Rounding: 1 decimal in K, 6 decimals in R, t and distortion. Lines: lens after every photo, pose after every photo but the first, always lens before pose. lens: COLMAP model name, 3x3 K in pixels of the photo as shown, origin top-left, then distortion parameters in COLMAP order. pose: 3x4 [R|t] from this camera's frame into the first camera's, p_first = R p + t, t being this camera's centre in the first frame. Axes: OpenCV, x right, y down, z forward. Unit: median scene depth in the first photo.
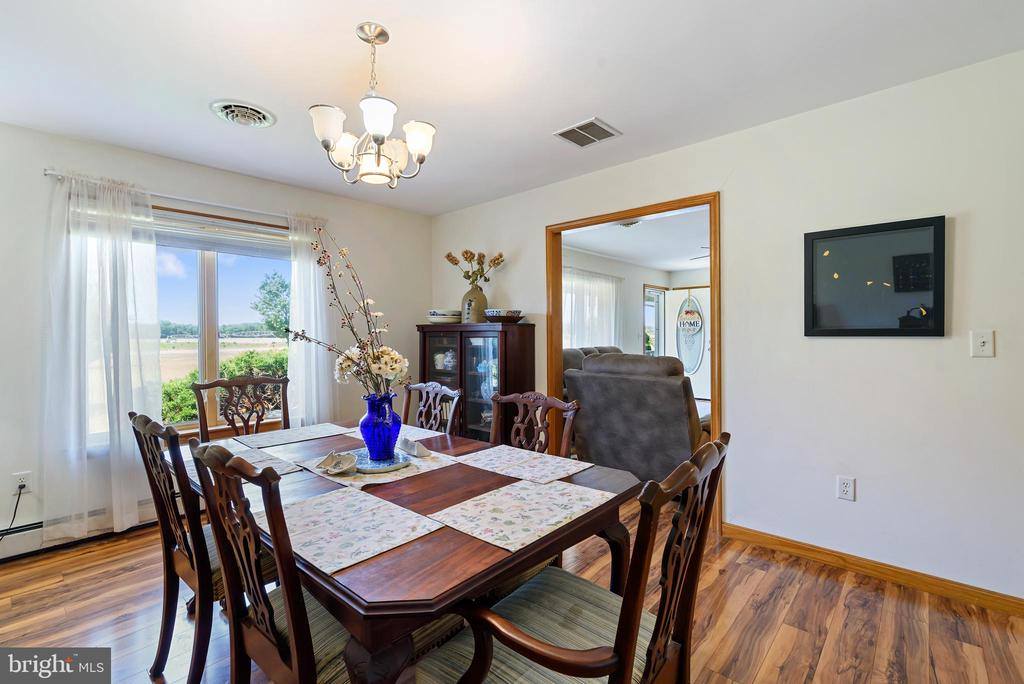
lens RADIAL K [[457.6, 0, 512.1], [0, 457.6, 336.7], [0, 0, 1]] dist [-0.001960, -0.001104]
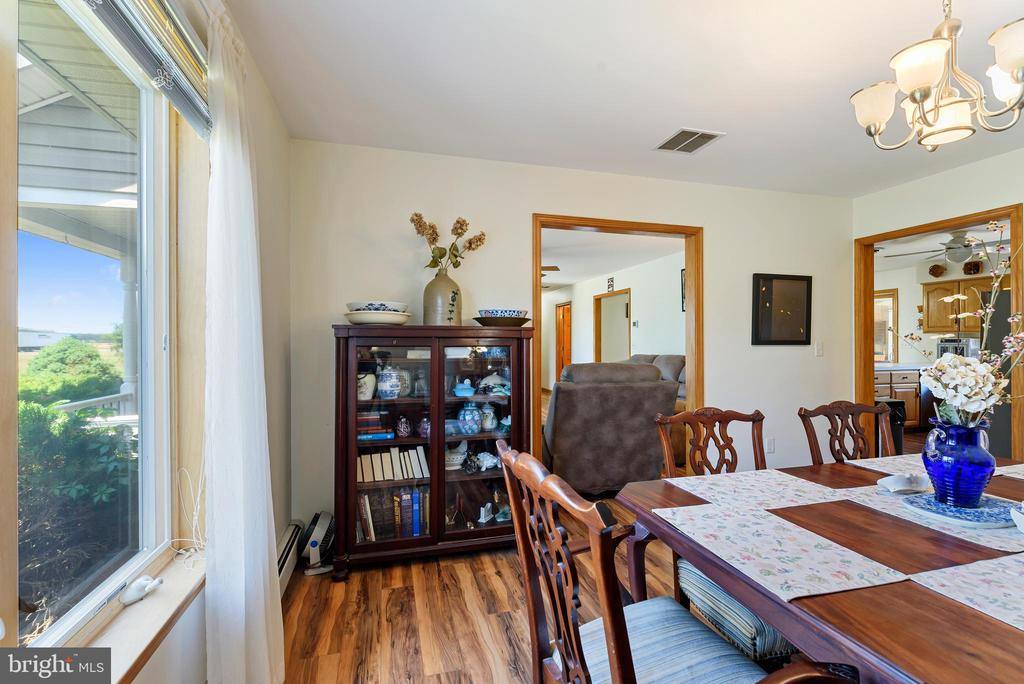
lens RADIAL K [[457.6, 0, 501.1], [0, 457.6, 340.1], [0, 0, 1]] dist [-0.001960, -0.001104]
pose [[0.541447, 0.011571, 0.840655, -0.727160], [0.000251, 0.999903, -0.013925, 0.001845], [-0.840735, 0.007750, 0.541392, 0.660862]]
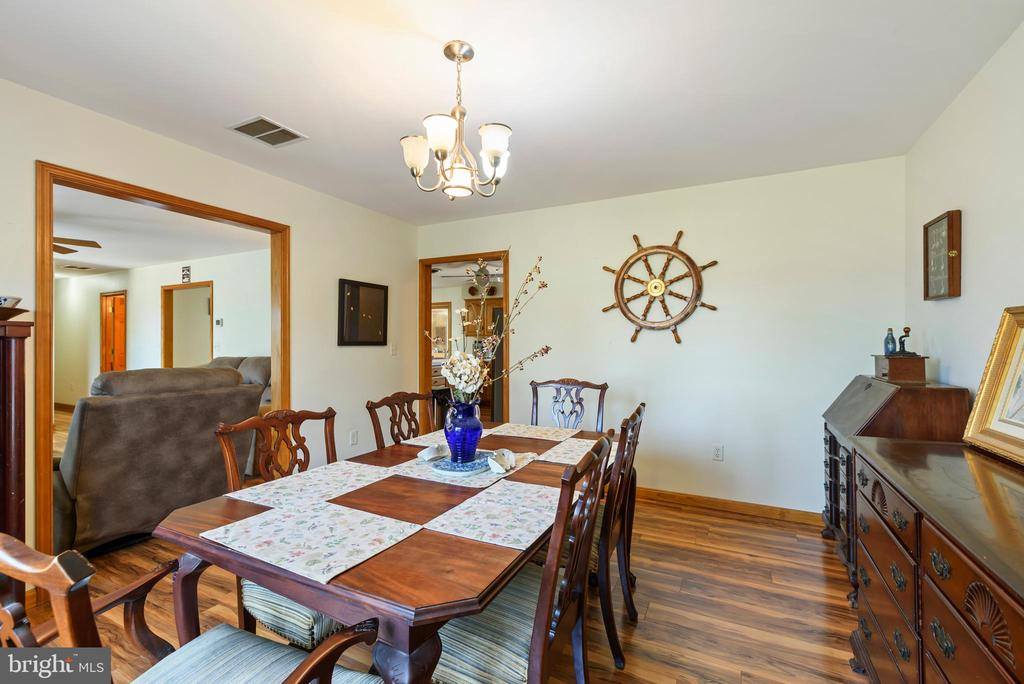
lens RADIAL K [[457.6, 0, 514.3], [0, 457.6, 340.8], [0, 0, 1]] dist [-0.001960, -0.001104]
pose [[-0.269221, 0.012734, 0.962994, -0.721772], [0.007588, 0.999910, -0.011101, 0.002110], [-0.963049, 0.004319, -0.269293, 0.628438]]
